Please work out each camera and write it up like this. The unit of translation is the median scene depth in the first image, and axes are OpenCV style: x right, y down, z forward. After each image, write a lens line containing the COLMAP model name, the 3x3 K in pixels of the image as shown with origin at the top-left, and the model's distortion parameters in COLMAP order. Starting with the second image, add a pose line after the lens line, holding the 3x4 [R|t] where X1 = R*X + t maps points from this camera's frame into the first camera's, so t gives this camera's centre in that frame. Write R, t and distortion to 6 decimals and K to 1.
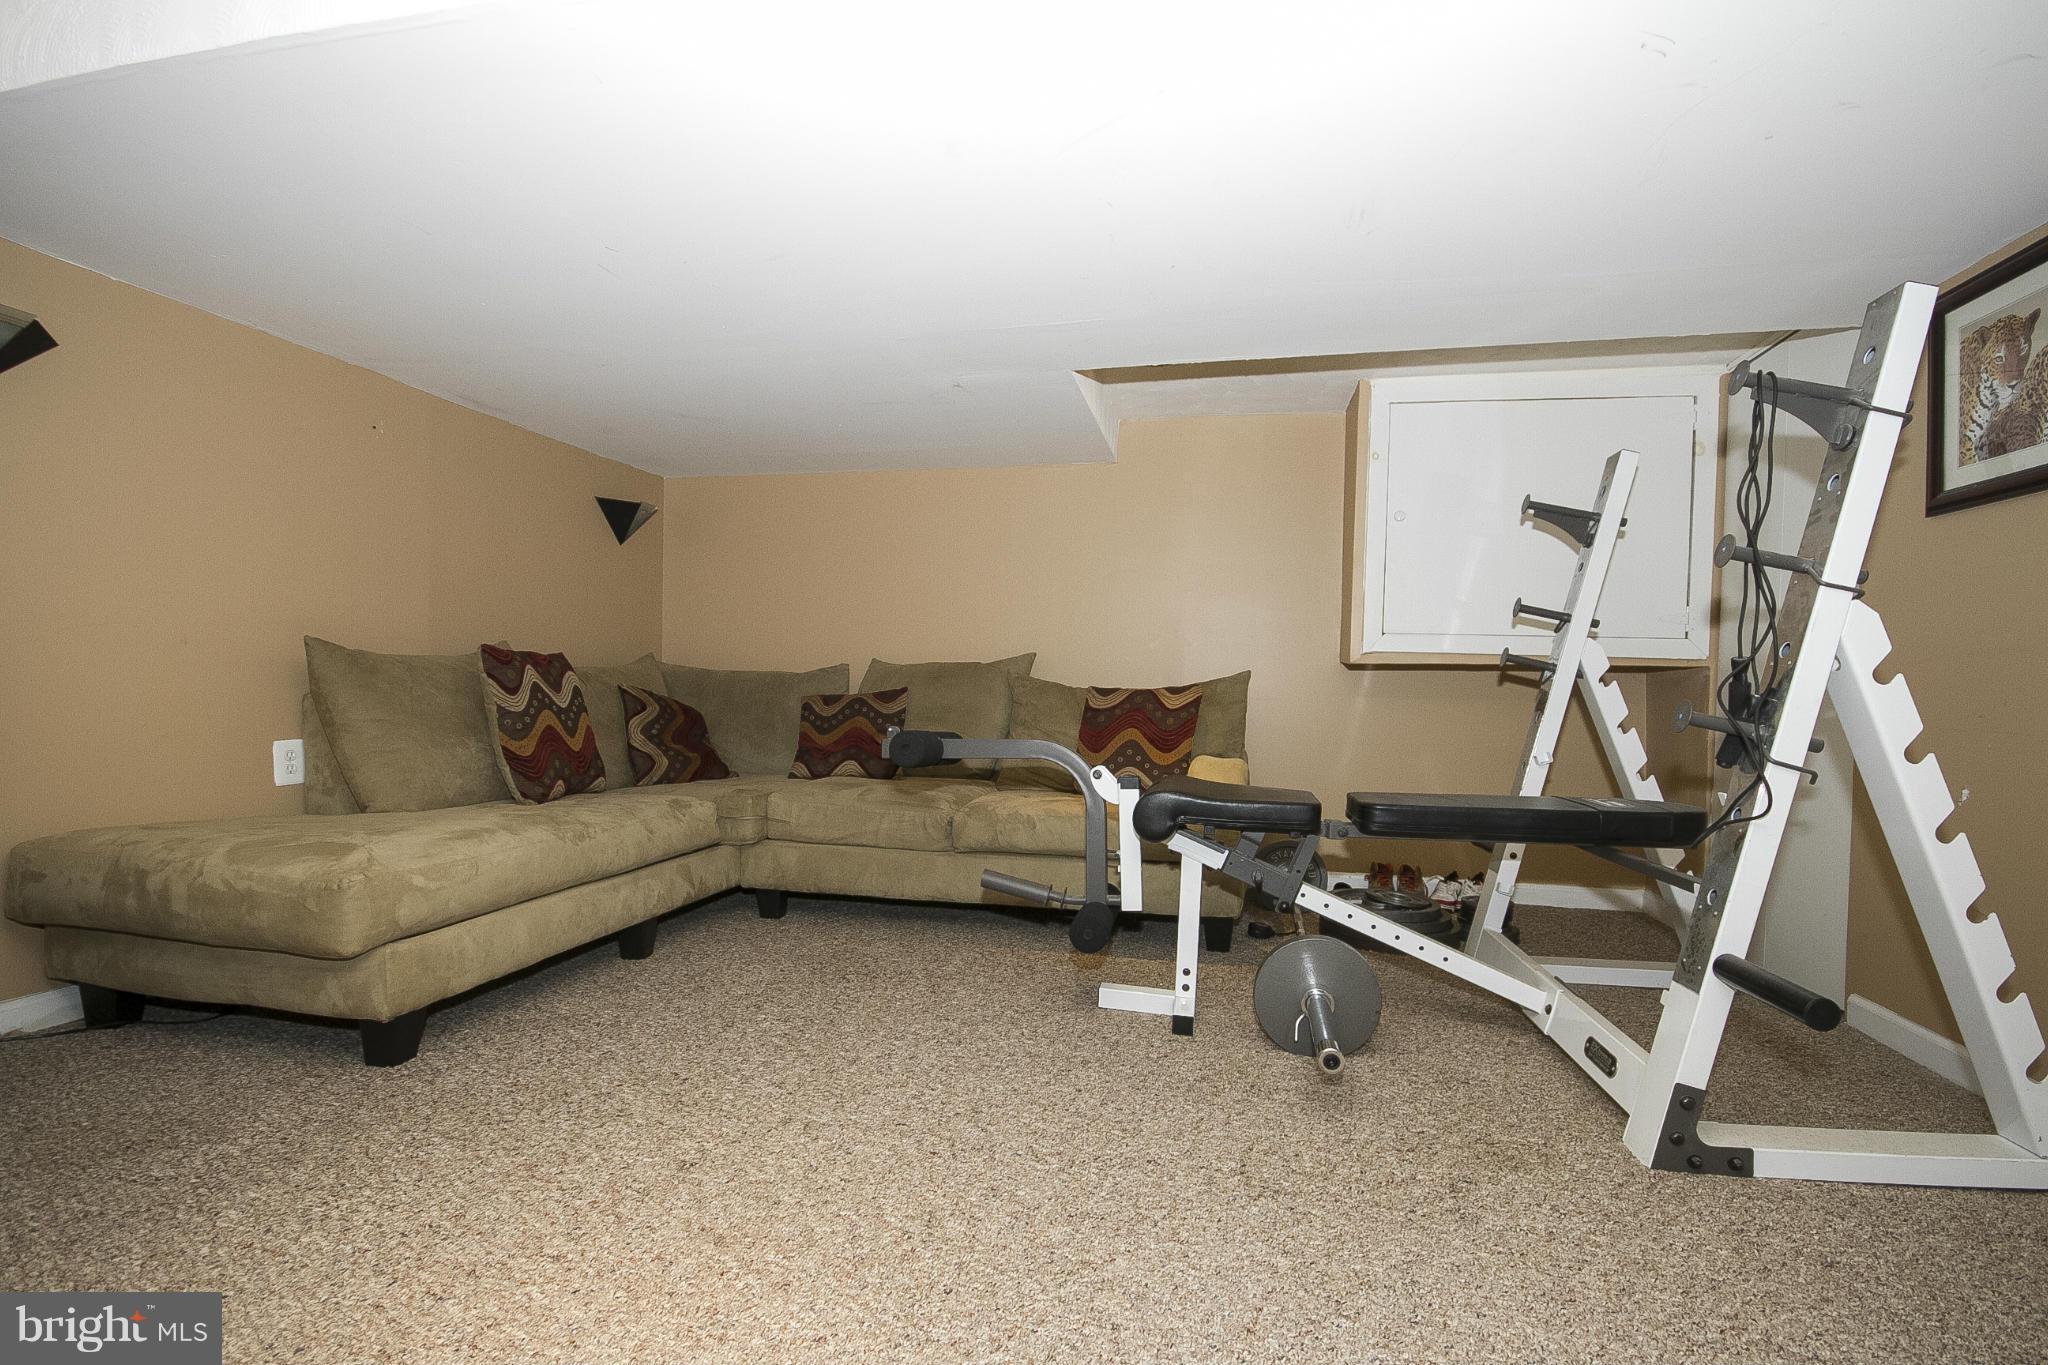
lens RADIAL K [[942.4, 0, 1028.0], [0, 942.4, 706.6], [0, 0, 1]] dist [-0.006106, -0.001278]
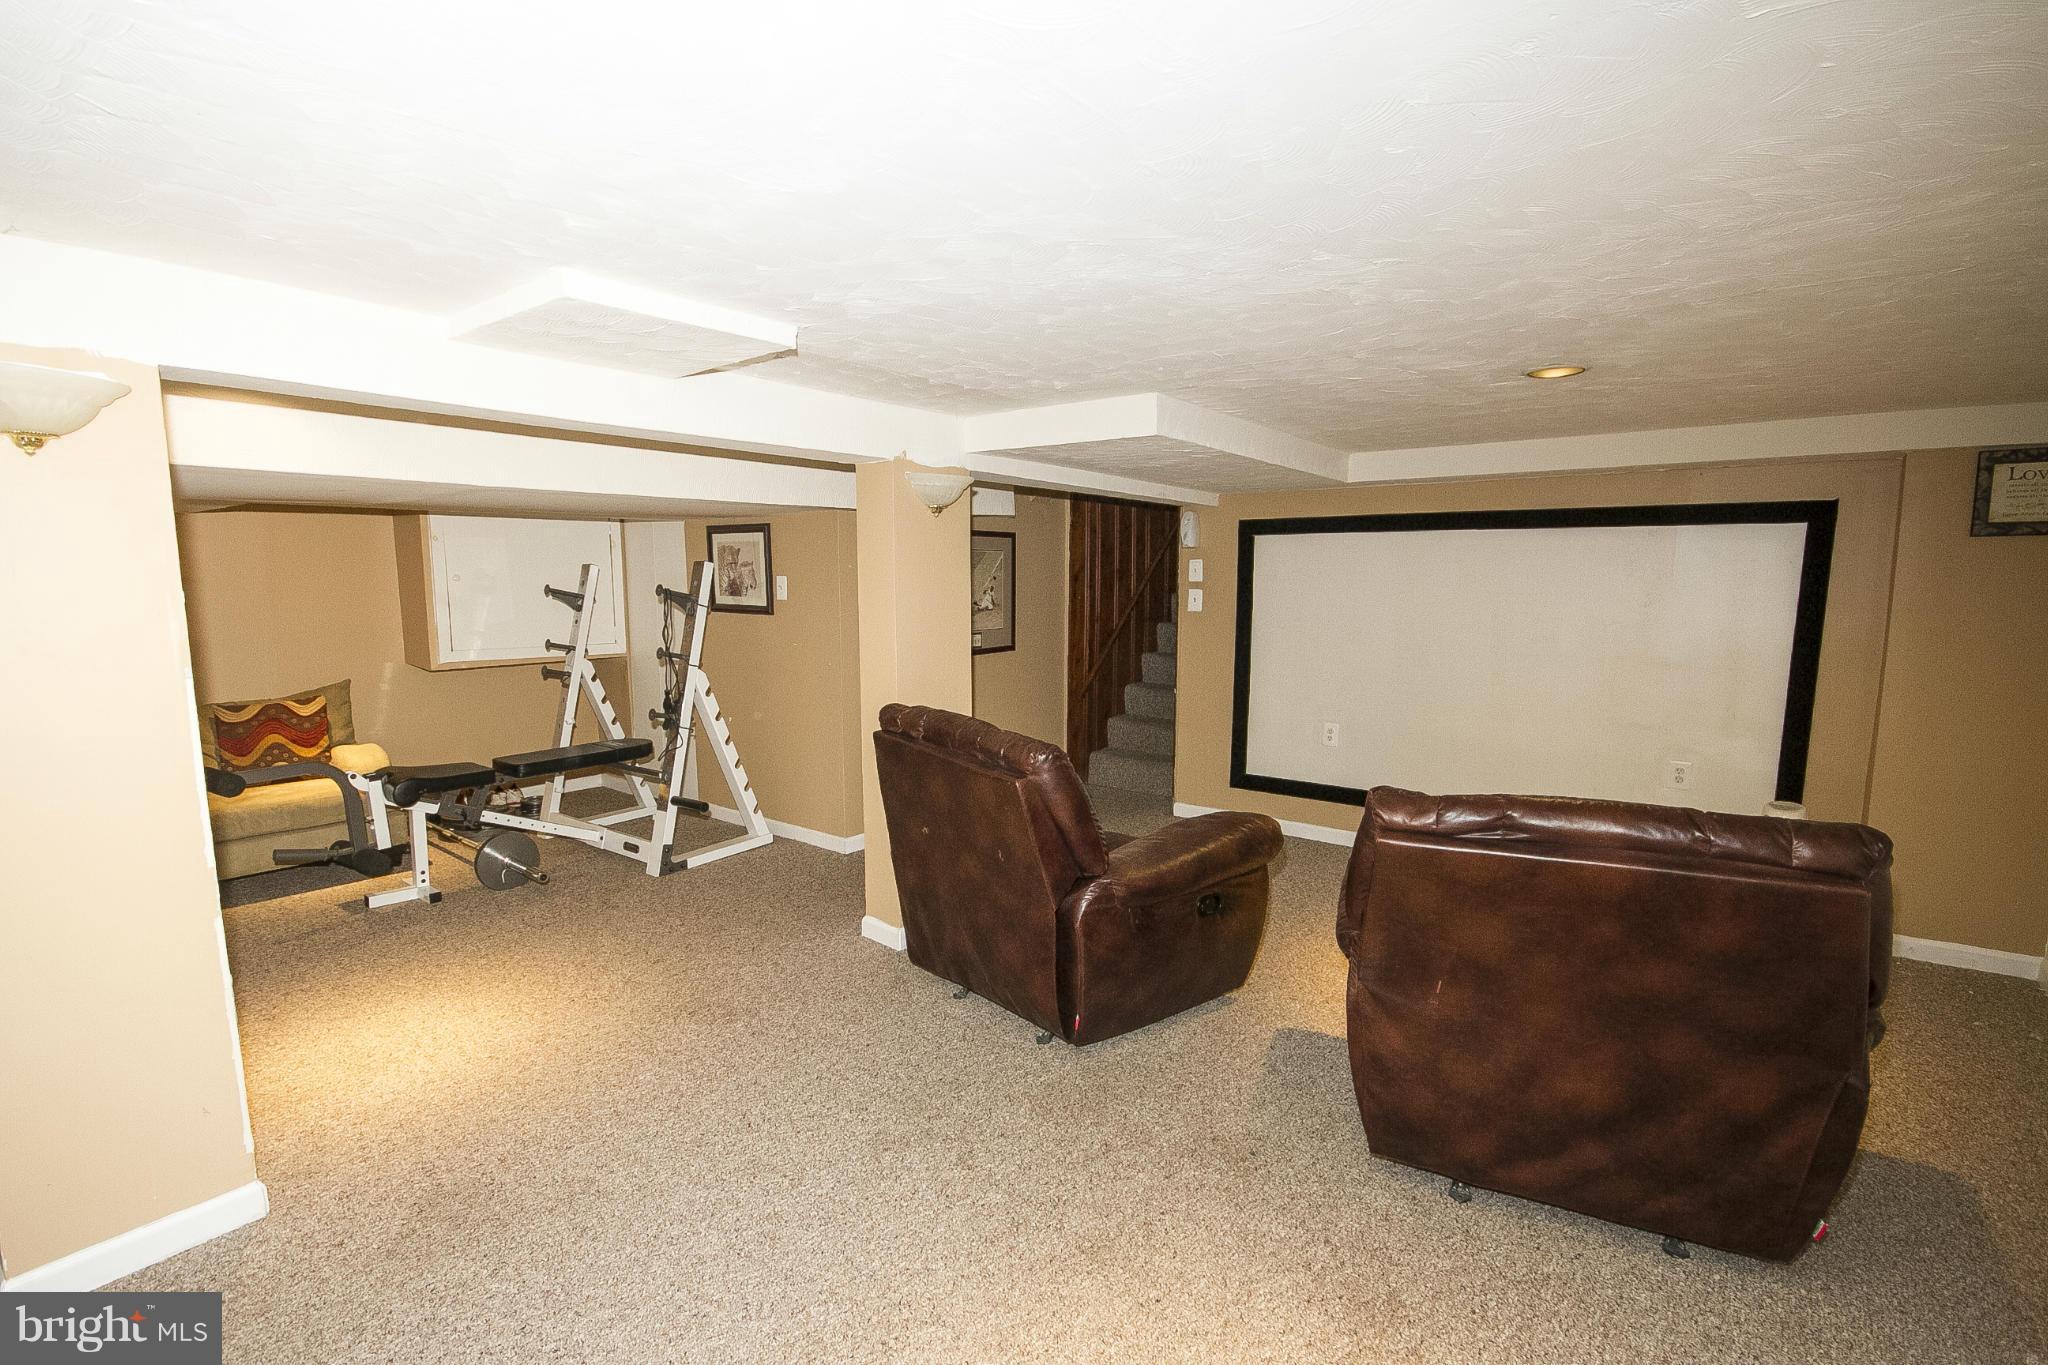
lens RADIAL K [[995.9, 0, 1027.9], [0, 995.9, 706.6], [0, 0, 1]] dist [-0.004656, -0.000016]
pose [[0.469715, -0.142724, 0.871205, -0.954502], [0.032773, 0.988984, 0.144349, -0.287953], [-0.882210, -0.039251, 0.469218, -0.962499]]
